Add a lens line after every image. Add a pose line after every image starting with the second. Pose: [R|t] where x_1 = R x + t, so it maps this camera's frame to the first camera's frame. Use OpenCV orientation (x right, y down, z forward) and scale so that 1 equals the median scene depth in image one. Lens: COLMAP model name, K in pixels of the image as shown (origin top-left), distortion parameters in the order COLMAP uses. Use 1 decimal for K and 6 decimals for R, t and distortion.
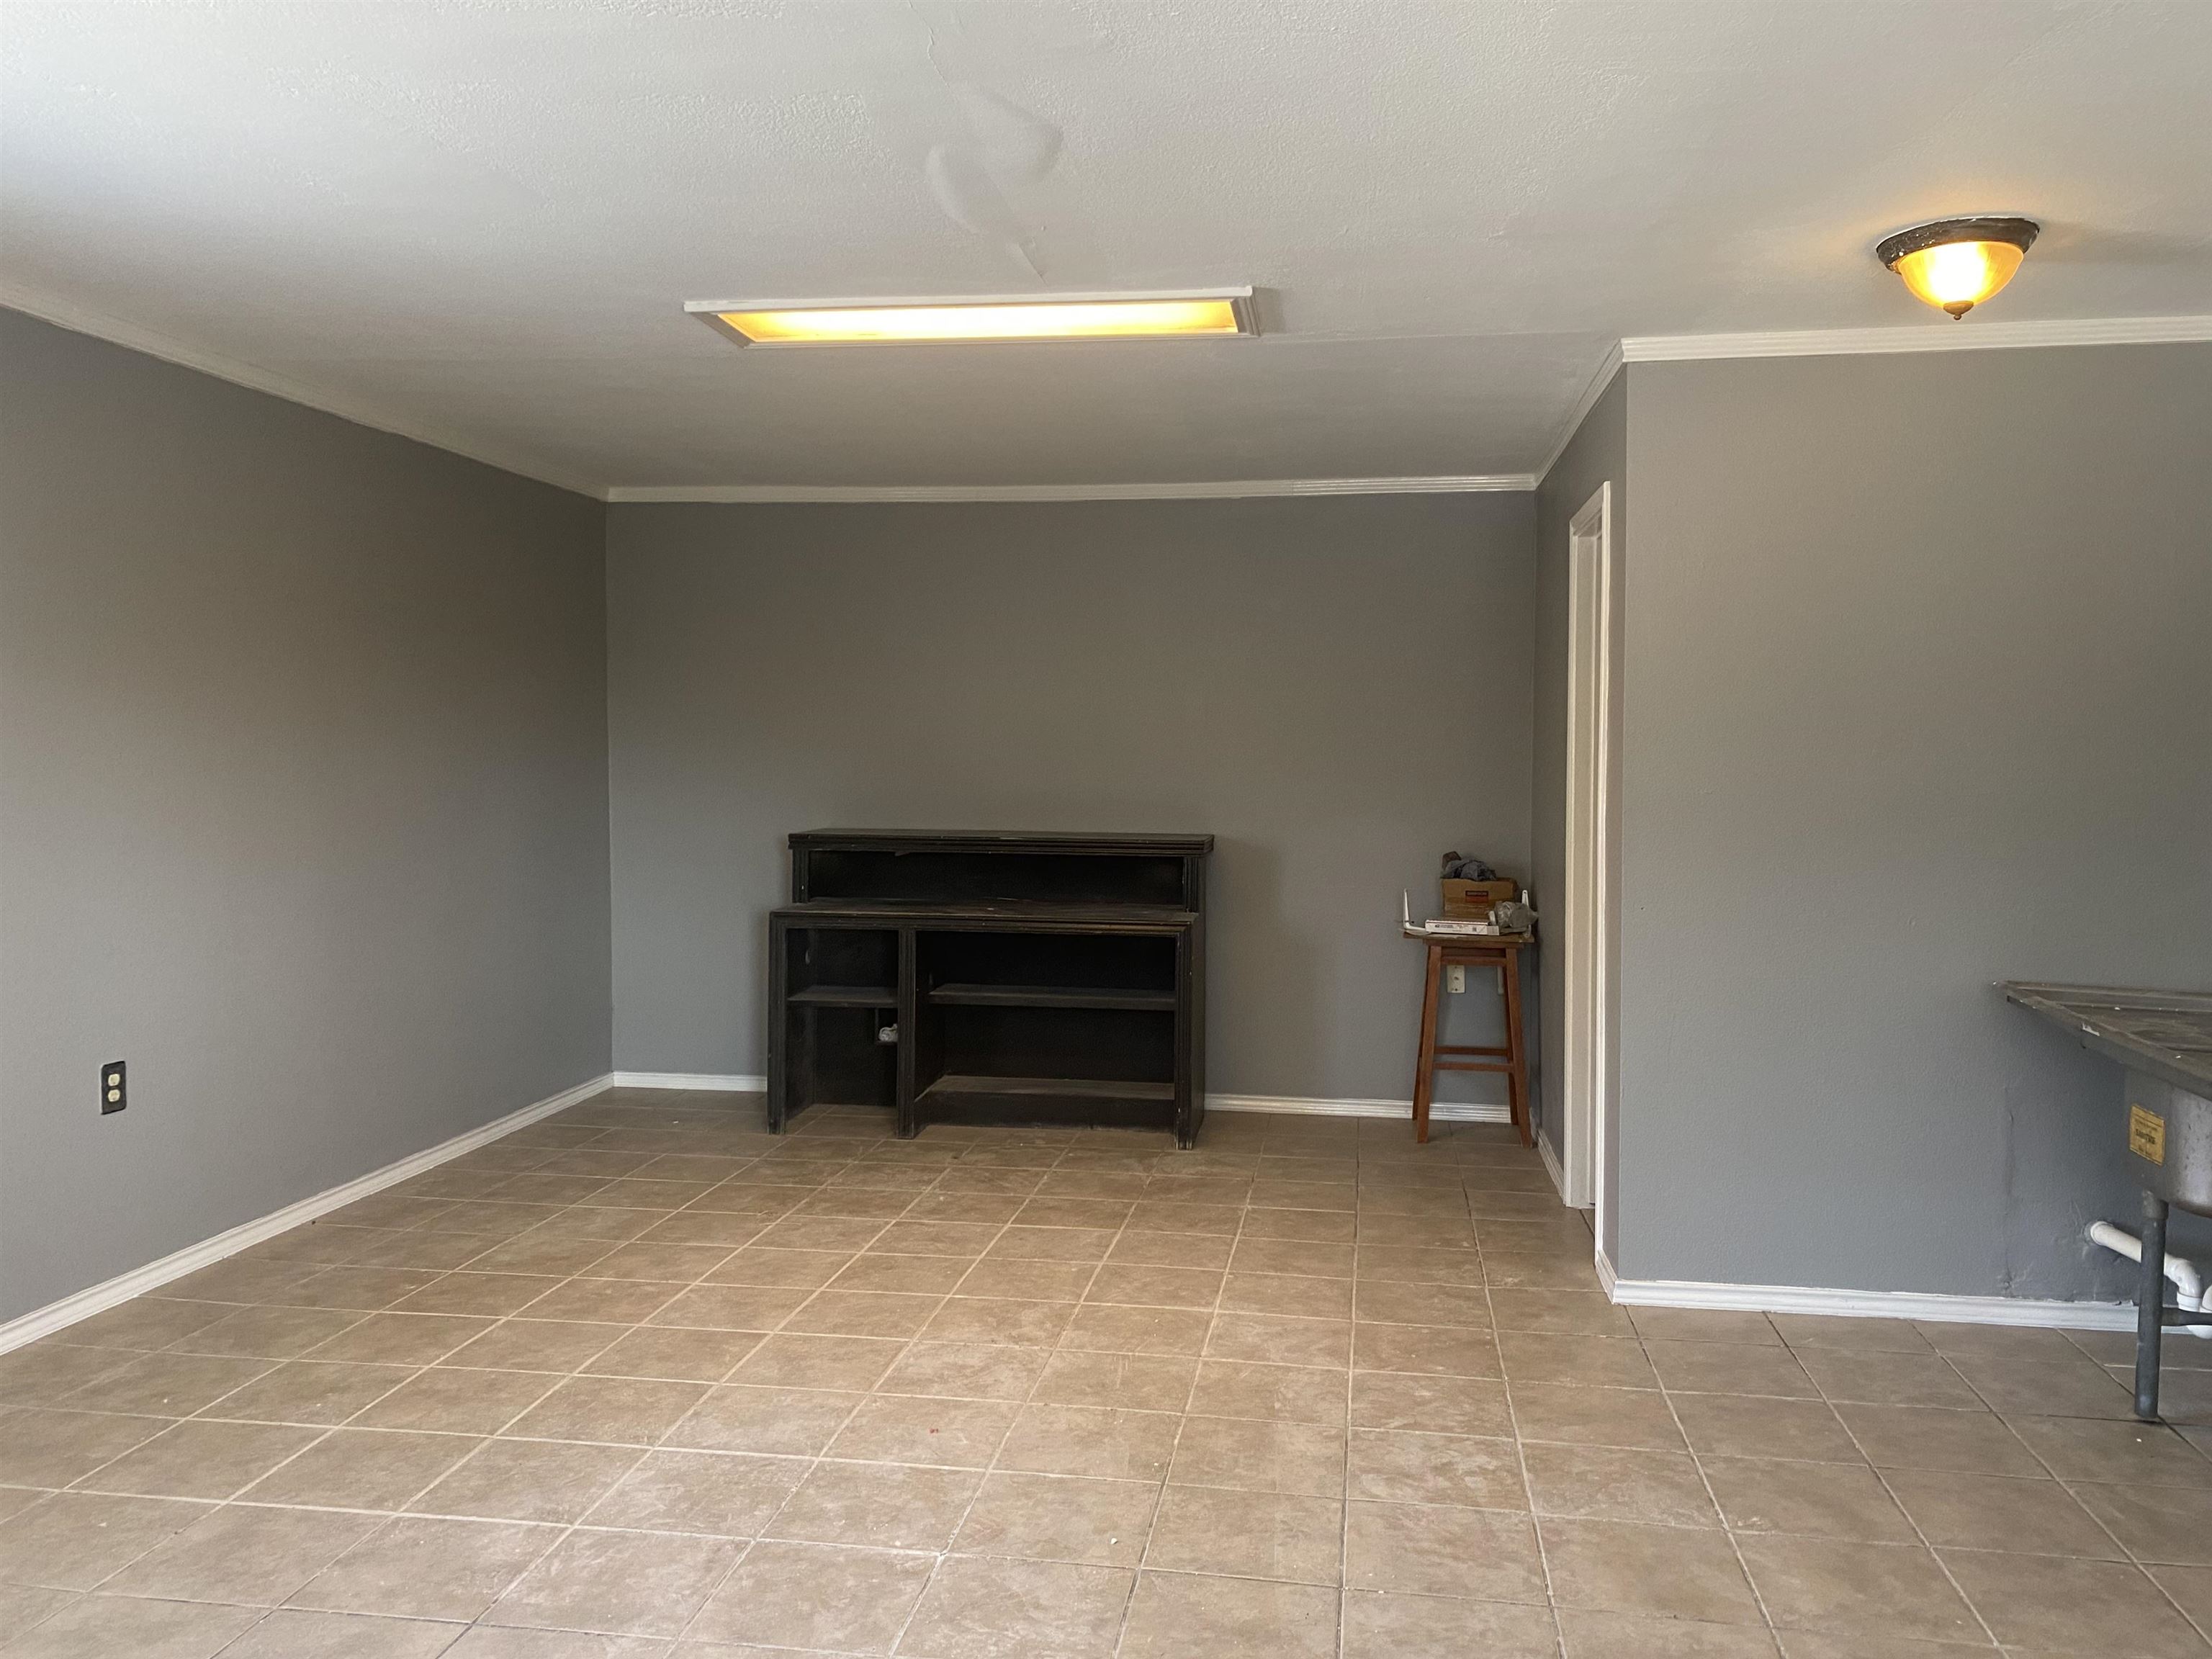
lens RADIAL K [[1713.9, 0, 1113.7], [0, 1713.9, 831.3], [0, 0, 1]] dist [0.001377, 0.005391]
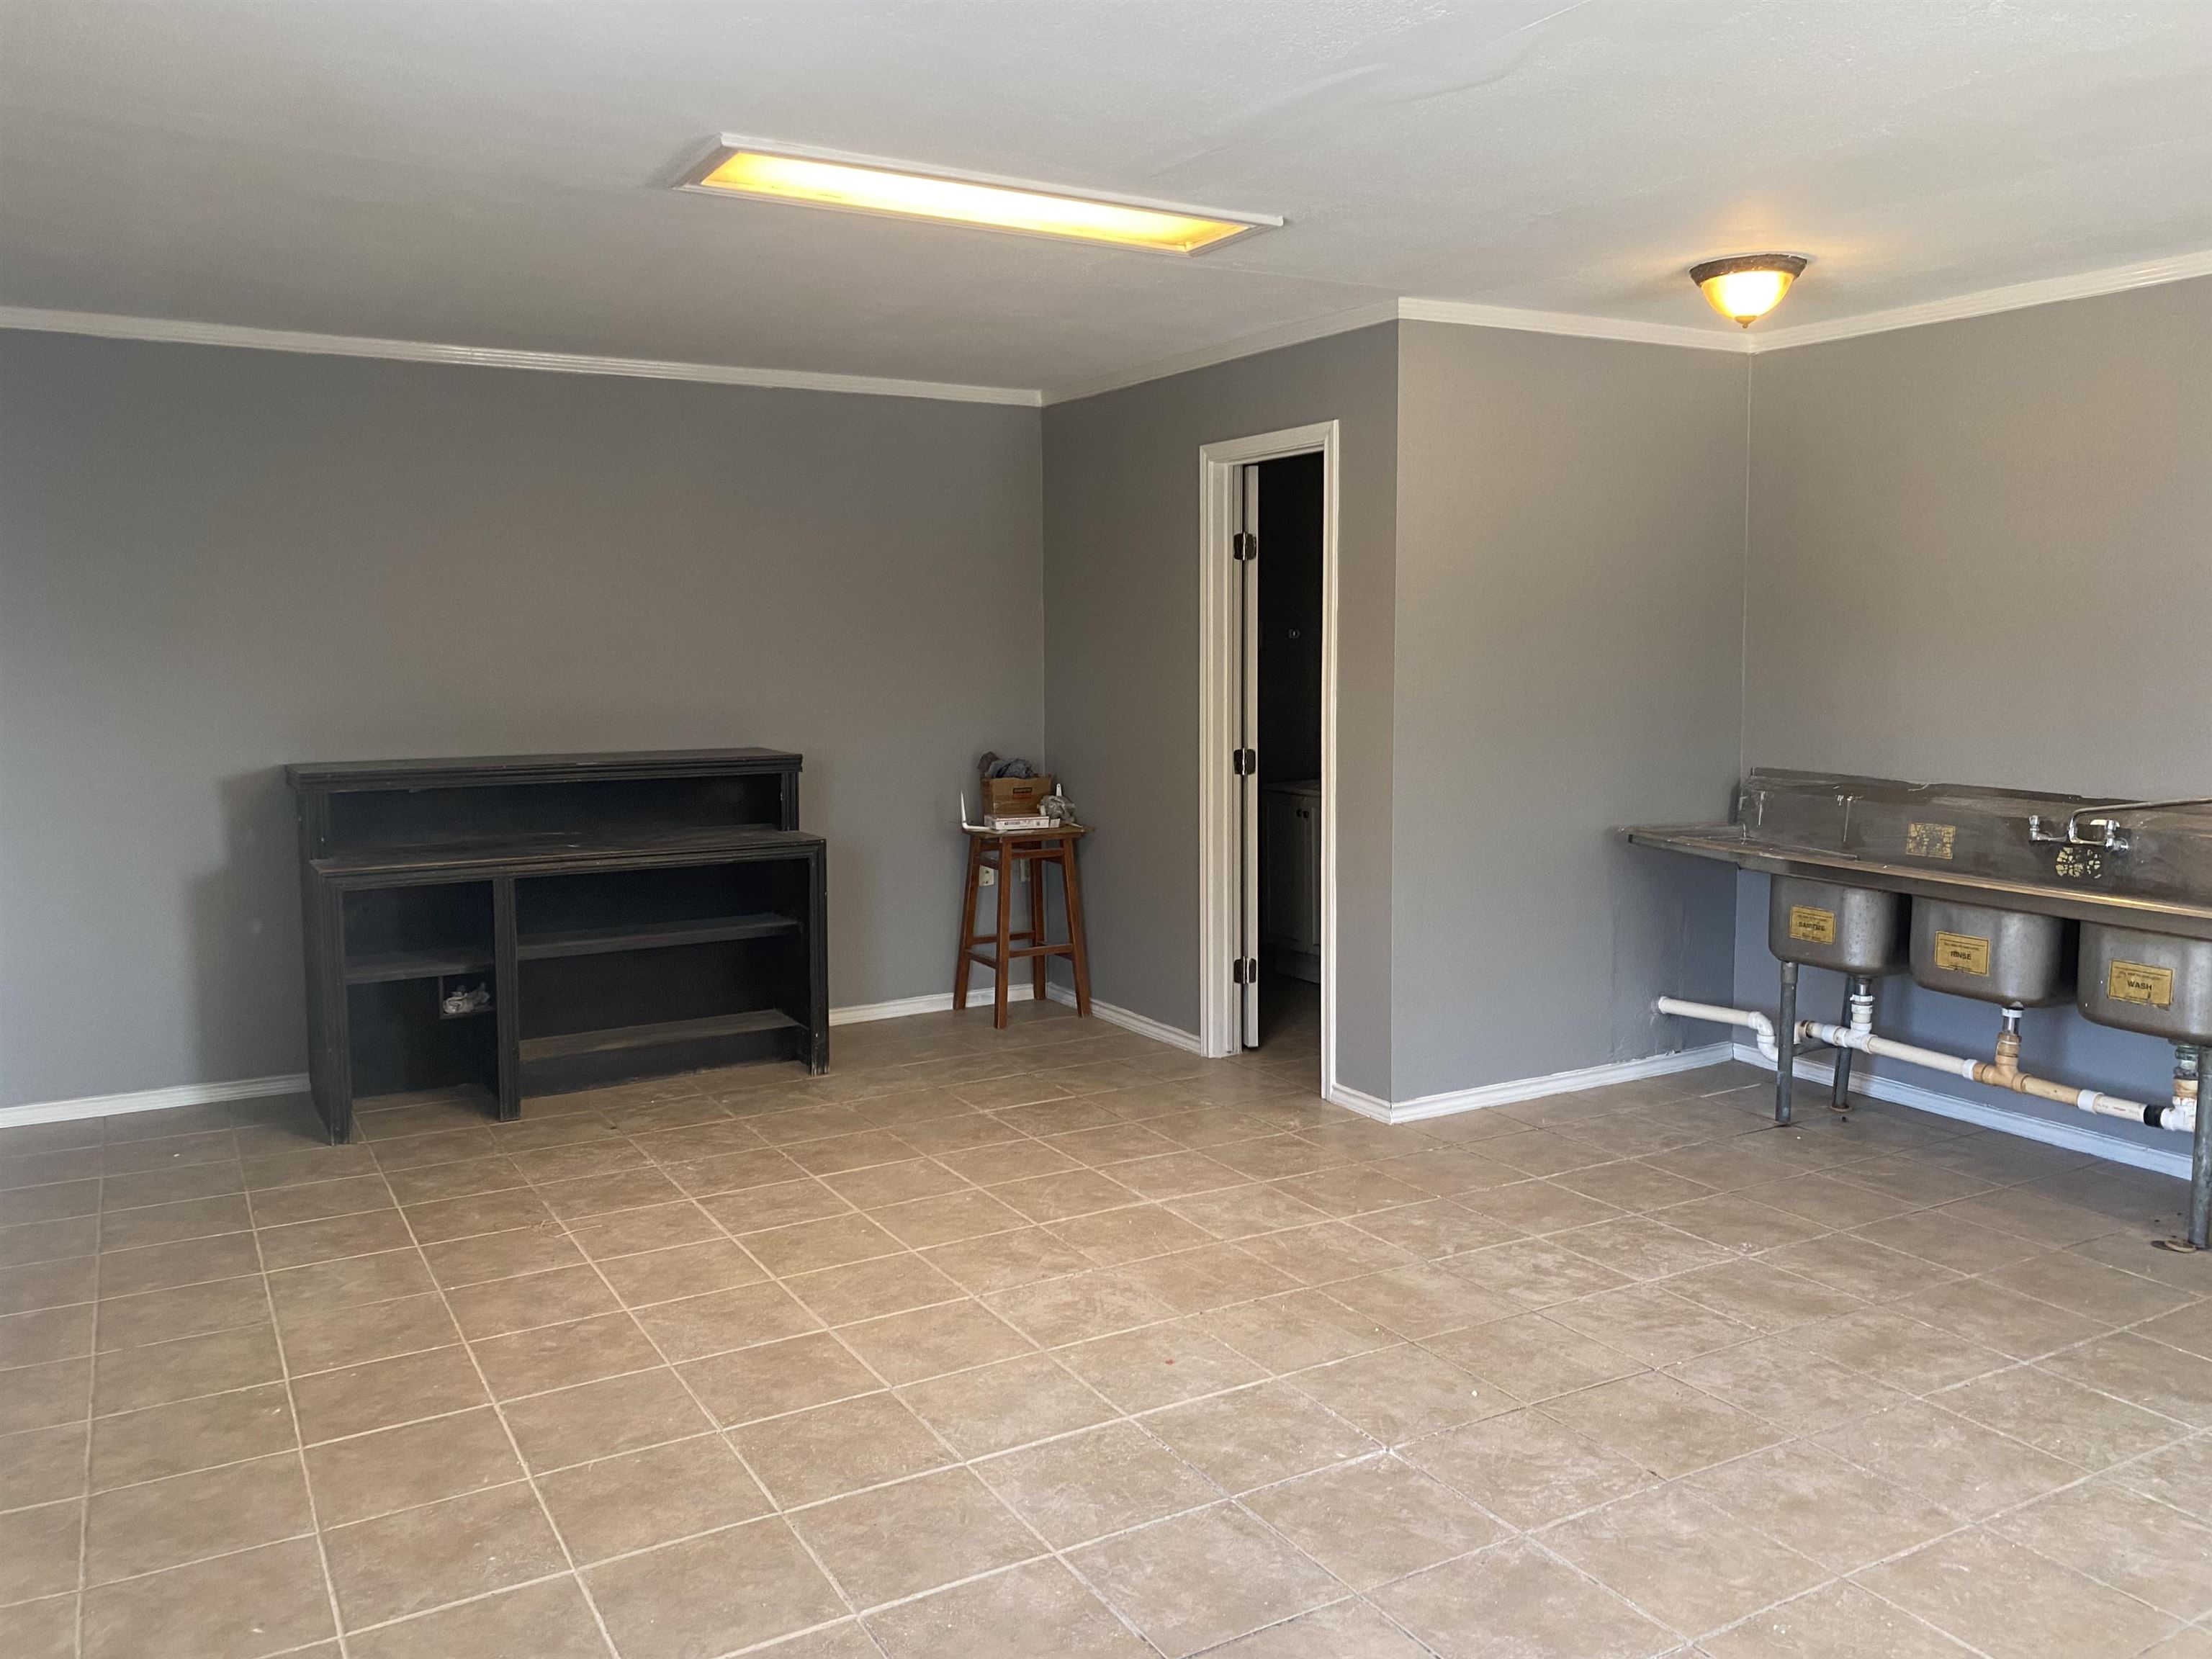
lens RADIAL K [[1690.7, 0, 1099.6], [0, 1690.7, 829.7], [0, 0, 1]] dist [0.039297, -0.064286]
pose [[0.787028, -0.084780, 0.611063, -0.618953], [0.042895, 0.995635, 0.082890, -0.038377], [-0.615424, -0.039025, 0.787230, 0.220873]]
